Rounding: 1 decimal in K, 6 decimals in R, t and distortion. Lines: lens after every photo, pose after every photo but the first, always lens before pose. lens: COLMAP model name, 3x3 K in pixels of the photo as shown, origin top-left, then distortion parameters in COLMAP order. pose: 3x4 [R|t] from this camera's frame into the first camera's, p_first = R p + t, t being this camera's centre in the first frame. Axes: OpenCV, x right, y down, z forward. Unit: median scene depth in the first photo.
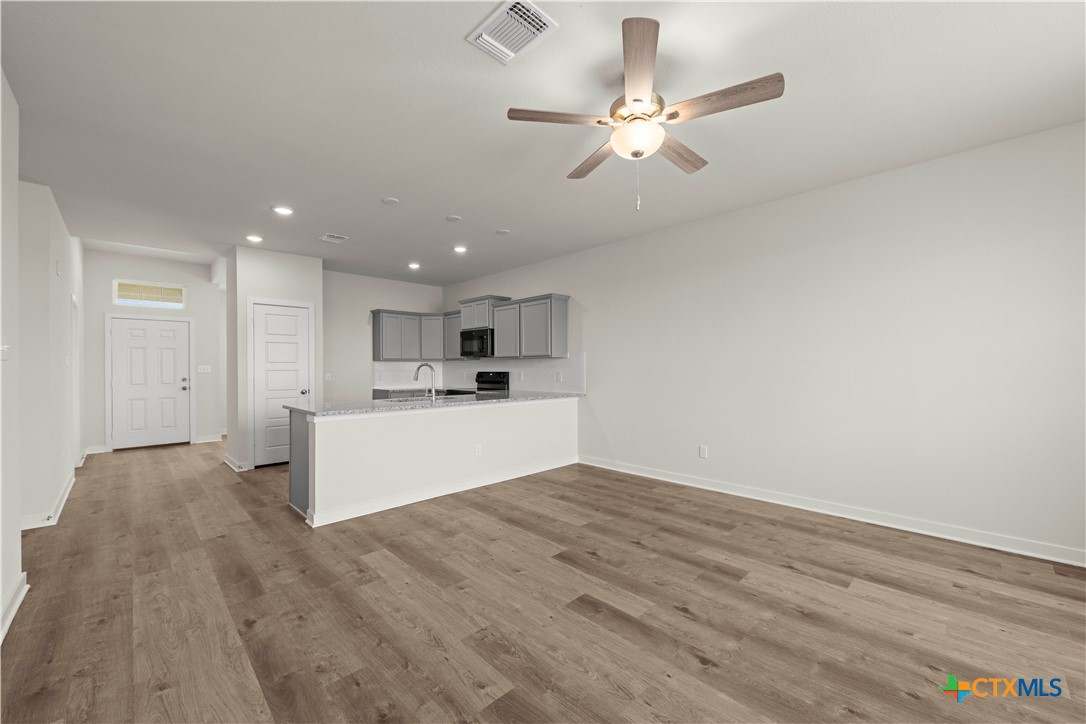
lens RADIAL K [[418.2, 0, 544.6], [0, 418.2, 363.5], [0, 0, 1]] dist [-0.002118, -0.000007]
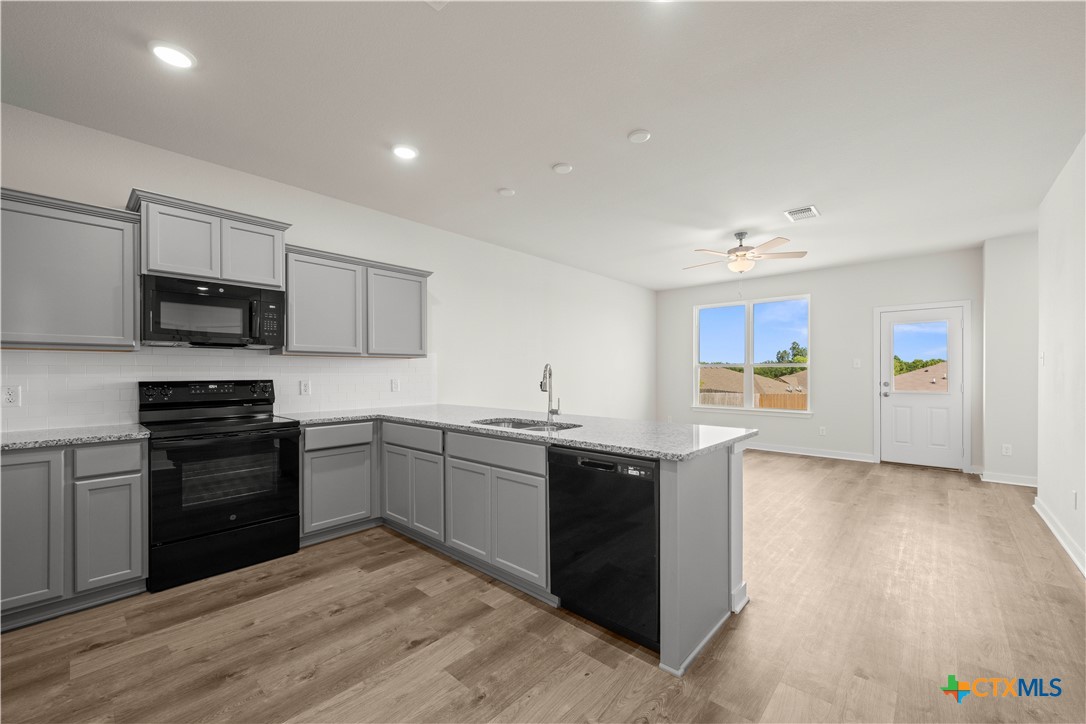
lens RADIAL K [[431.1, 0, 551.5], [0, 431.1, 371.4], [0, 0, 1]] dist [0.001928, -0.000126]
pose [[-0.054299, 0.007058, 0.998500, -1.188815], [-0.005990, 0.999955, -0.007394, 0.022015], [-0.998507, -0.006382, -0.054255, 1.295517]]
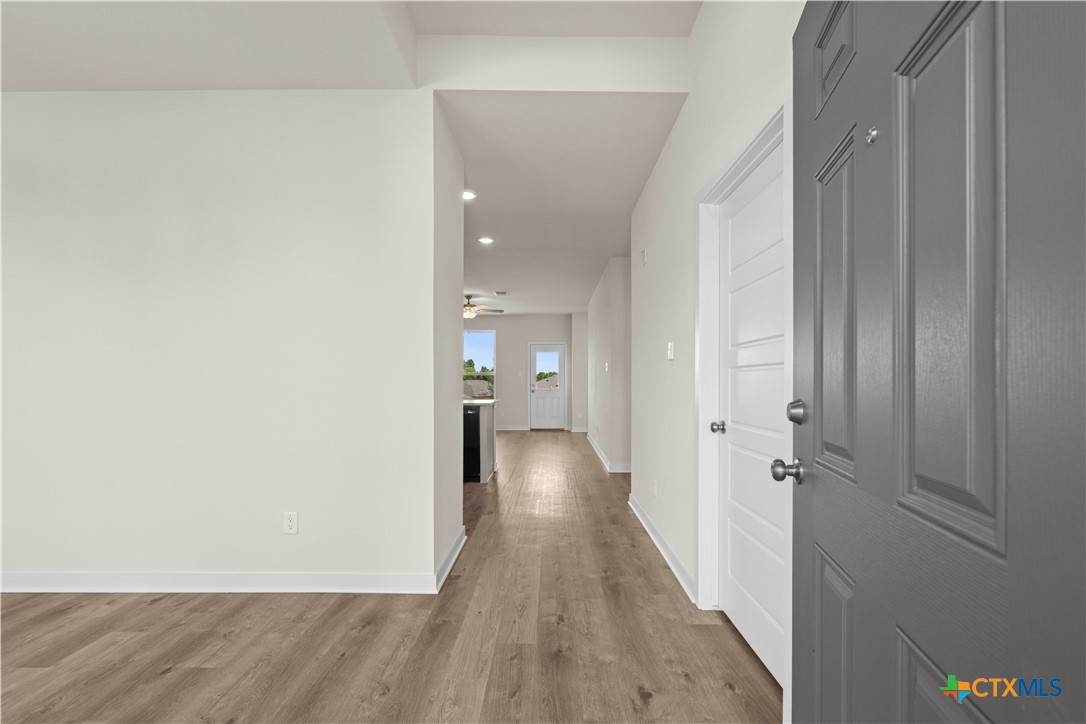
lens RADIAL K [[461.4, 0, 543.6], [0, 461.4, 372.8], [0, 0, 1]] dist [-0.000006, 0.000000]
pose [[-0.691517, 0.021906, 0.722028, -1.939532], [0.001172, 0.999573, -0.029204, 0.059022], [-0.722360, -0.019349, -0.691247, 2.060724]]
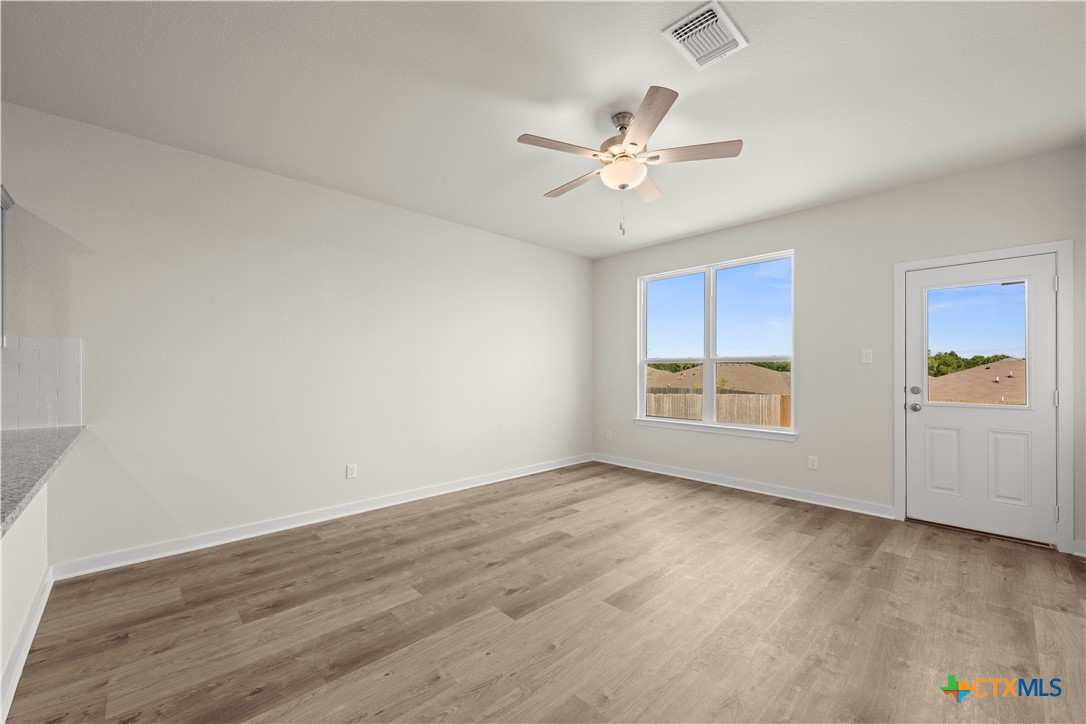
lens RADIAL K [[431.1, 0, 556.3], [0, 431.1, 368.2], [0, 0, 1]] dist [0.001928, -0.000126]
pose [[0.015701, 0.008723, 0.999839, -0.598055], [-0.005608, 0.999947, -0.008636, 0.013703], [-0.999861, -0.005471, 0.015749, 0.720698]]
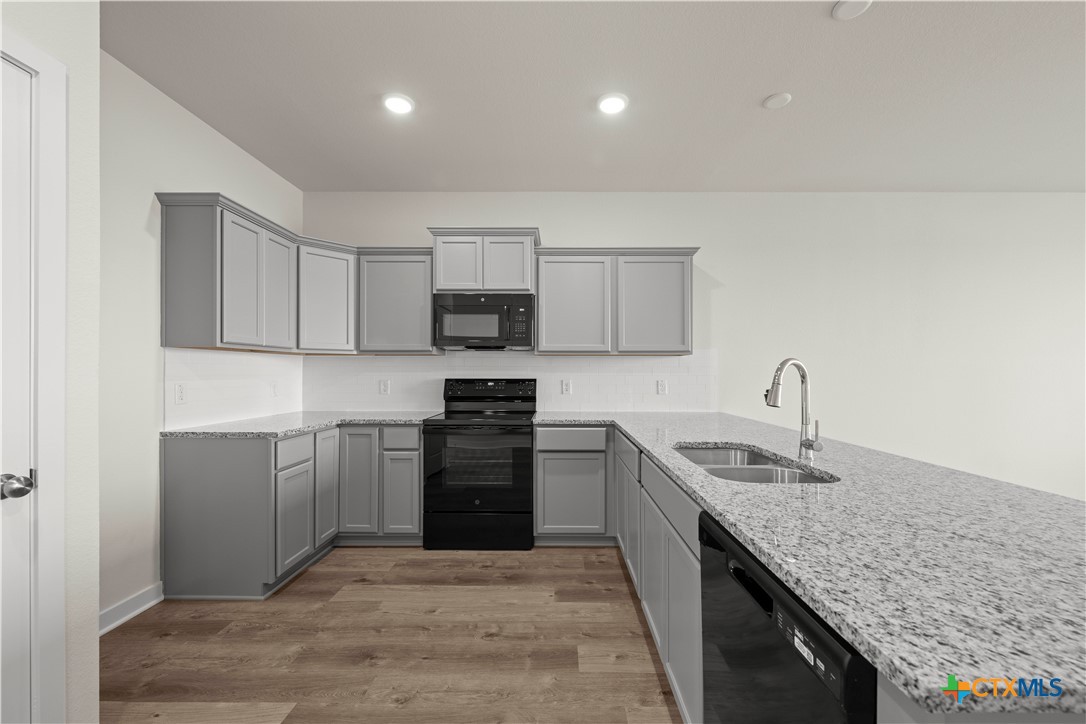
lens RADIAL K [[431.1, 0, 550.1], [0, 431.1, 370.3], [0, 0, 1]] dist [0.001928, -0.000126]
pose [[0.713142, 0.009965, 0.700949, -0.880376], [-0.012225, 0.999924, -0.001778, 0.018696], [-0.700913, -0.007301, 0.713210, 1.107201]]
